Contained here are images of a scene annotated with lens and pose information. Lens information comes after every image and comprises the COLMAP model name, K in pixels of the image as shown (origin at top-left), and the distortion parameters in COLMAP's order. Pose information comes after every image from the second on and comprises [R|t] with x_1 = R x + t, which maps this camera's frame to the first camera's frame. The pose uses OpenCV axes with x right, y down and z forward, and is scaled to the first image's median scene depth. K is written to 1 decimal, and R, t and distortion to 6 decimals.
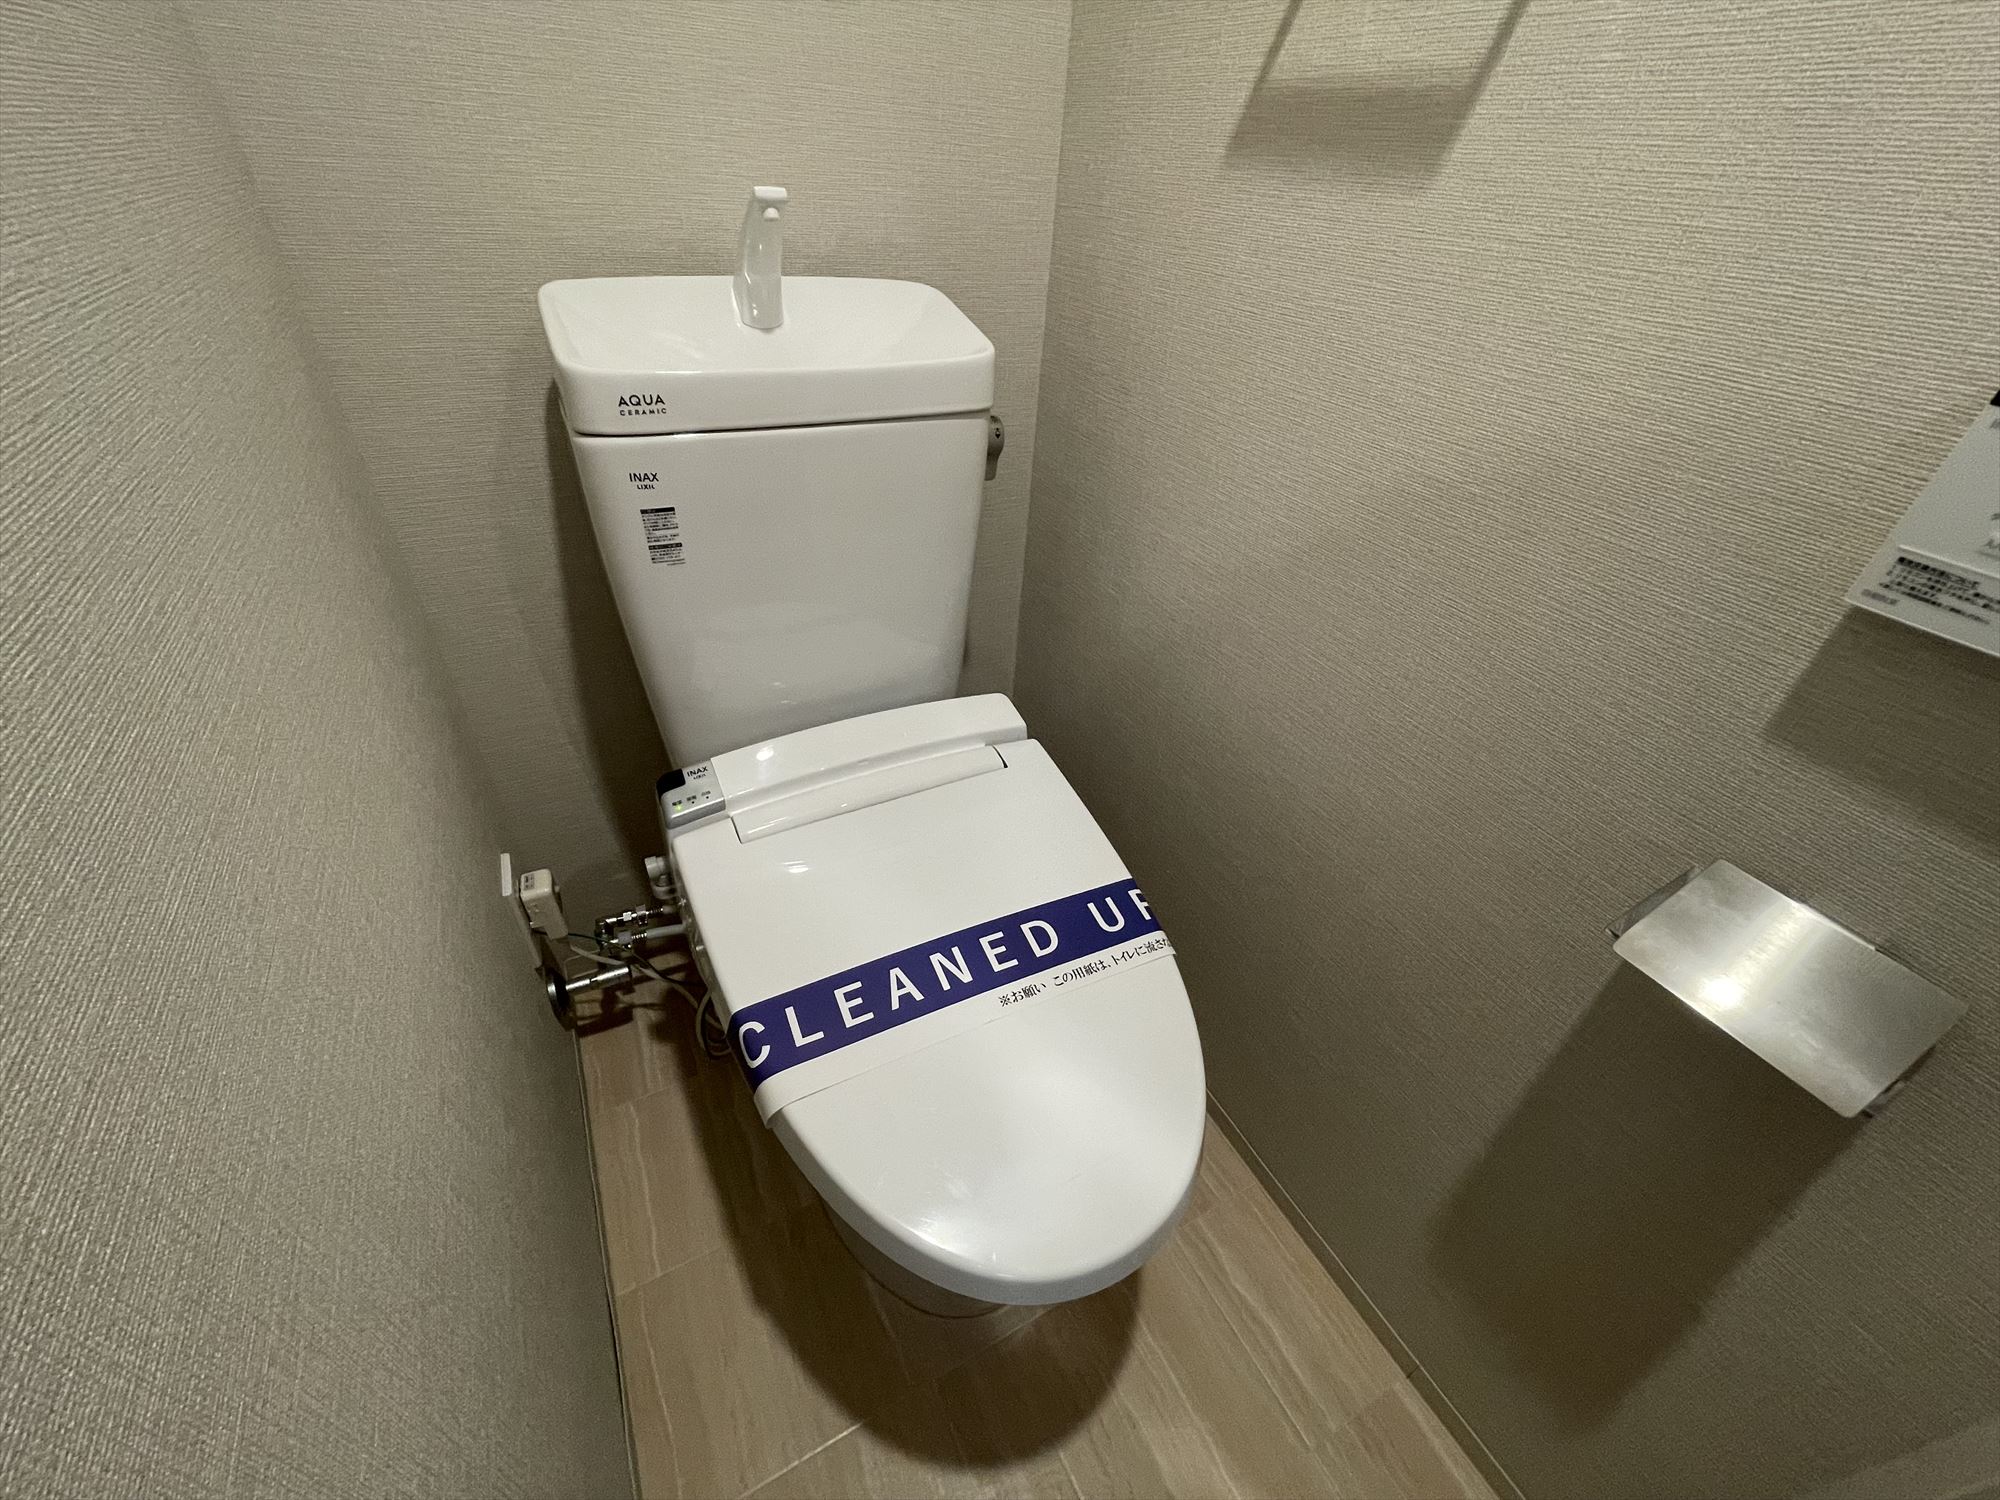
lens RADIAL K [[807.8, 0, 1000.6], [0, 807.8, 751.1], [0, 0, 1]] dist [-0.004177, -0.000567]
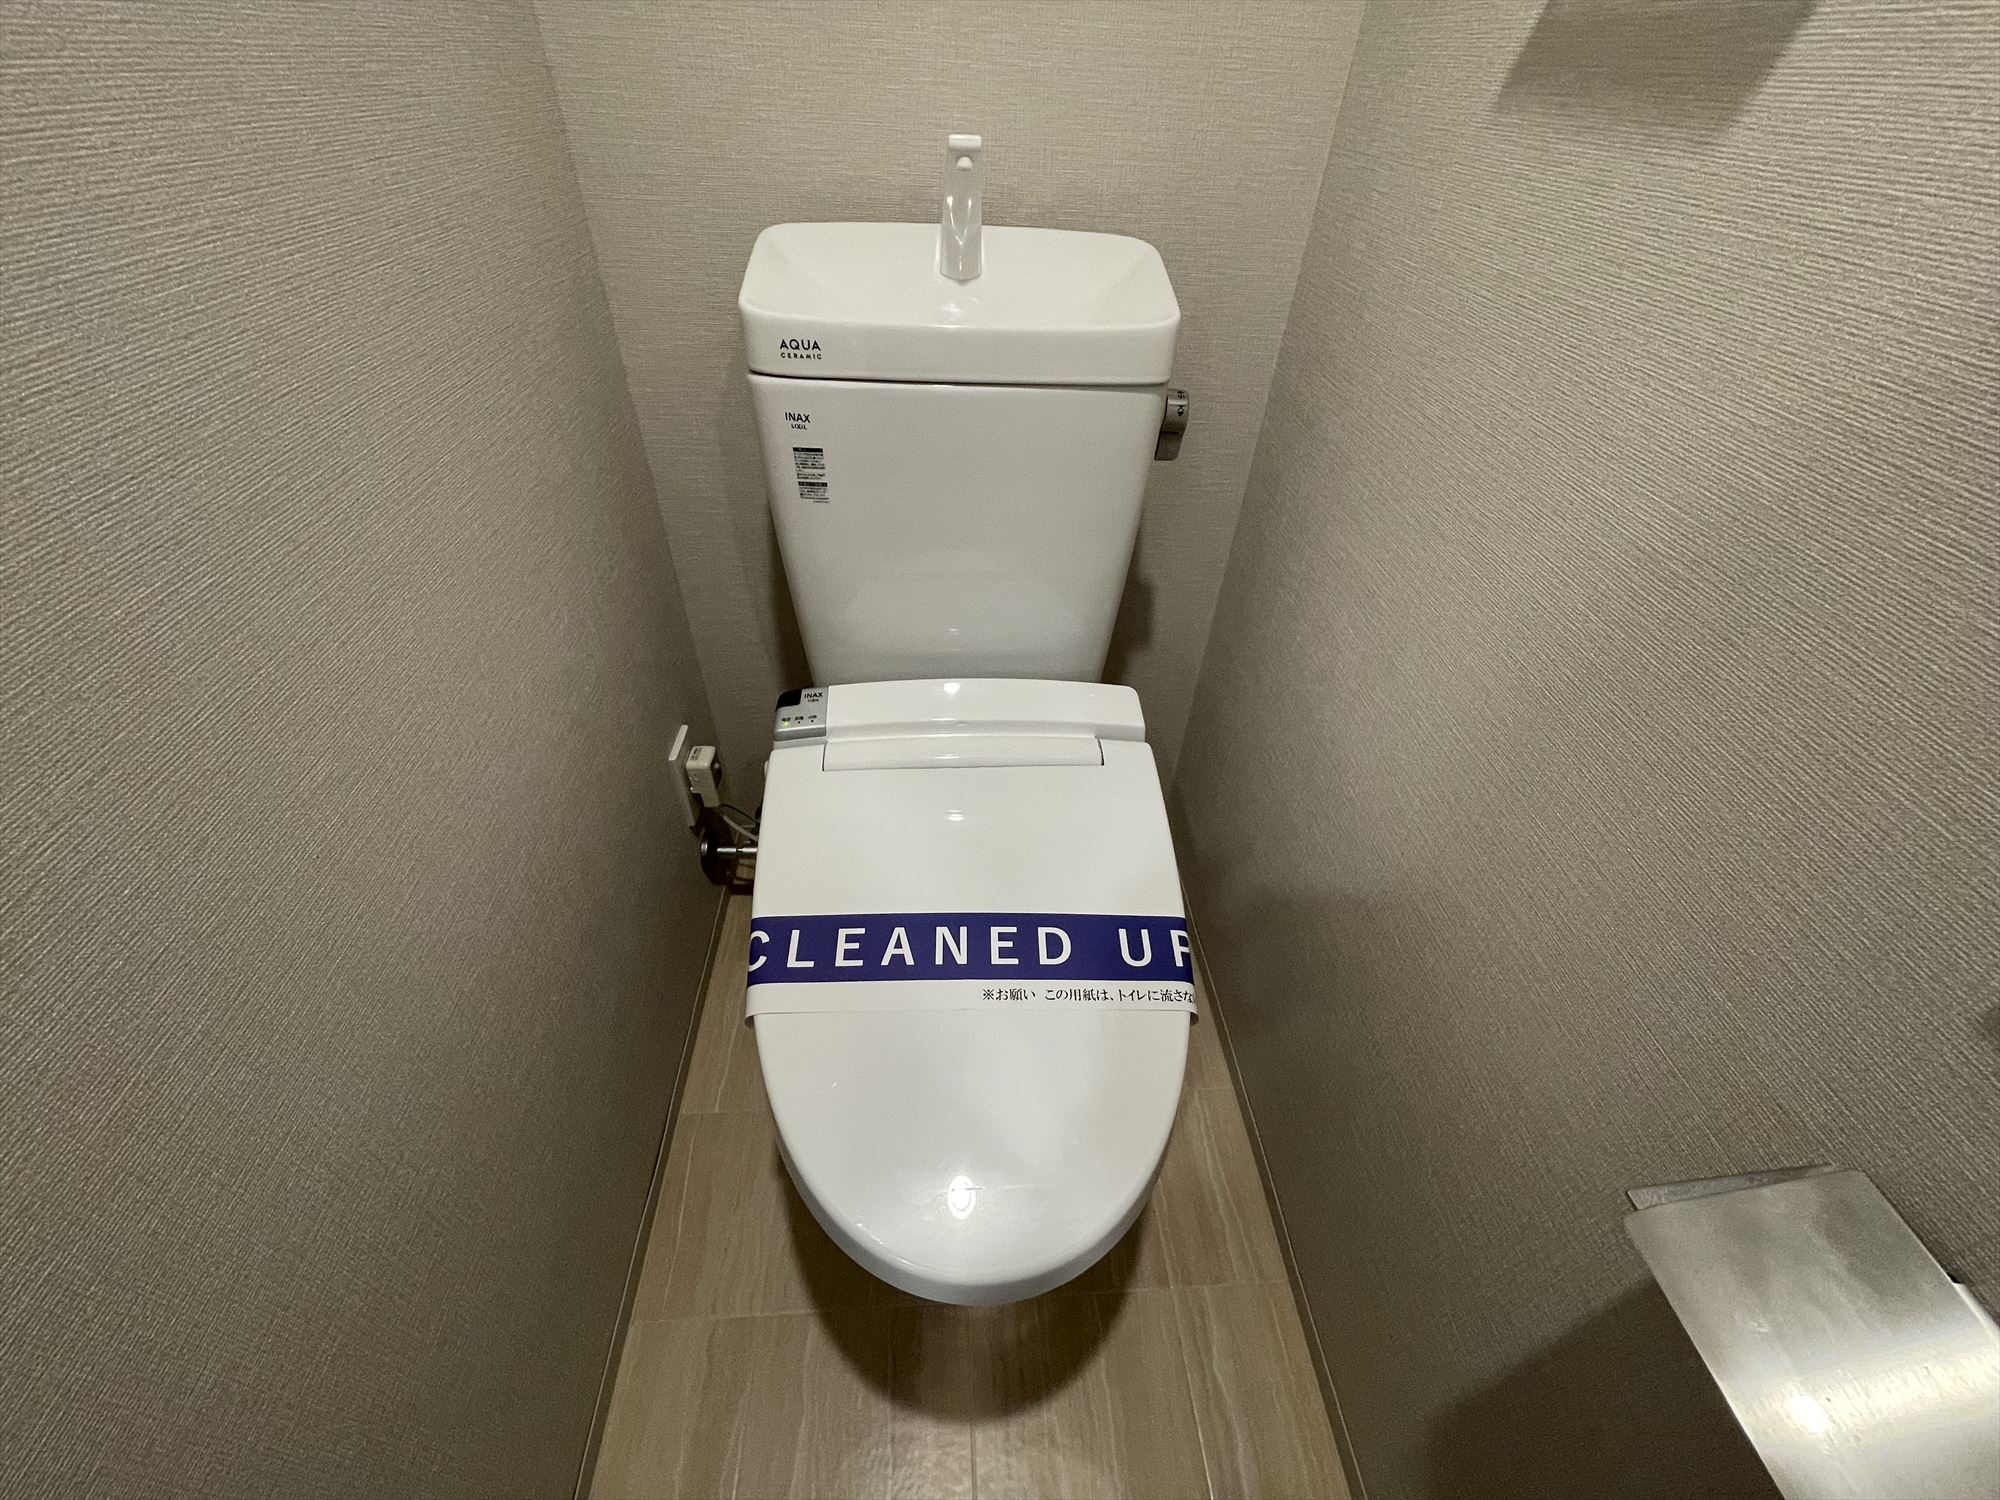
lens RADIAL K [[807.8, 0, 1000.5], [0, 807.8, 751.2], [0, 0, 1]] dist [-0.004177, -0.000567]
pose [[0.909026, 0.253144, -0.331043, 0.254782], [-0.233770, 0.967360, 0.097805, -0.074262], [0.344997, -0.011519, 0.938533, 0.077815]]
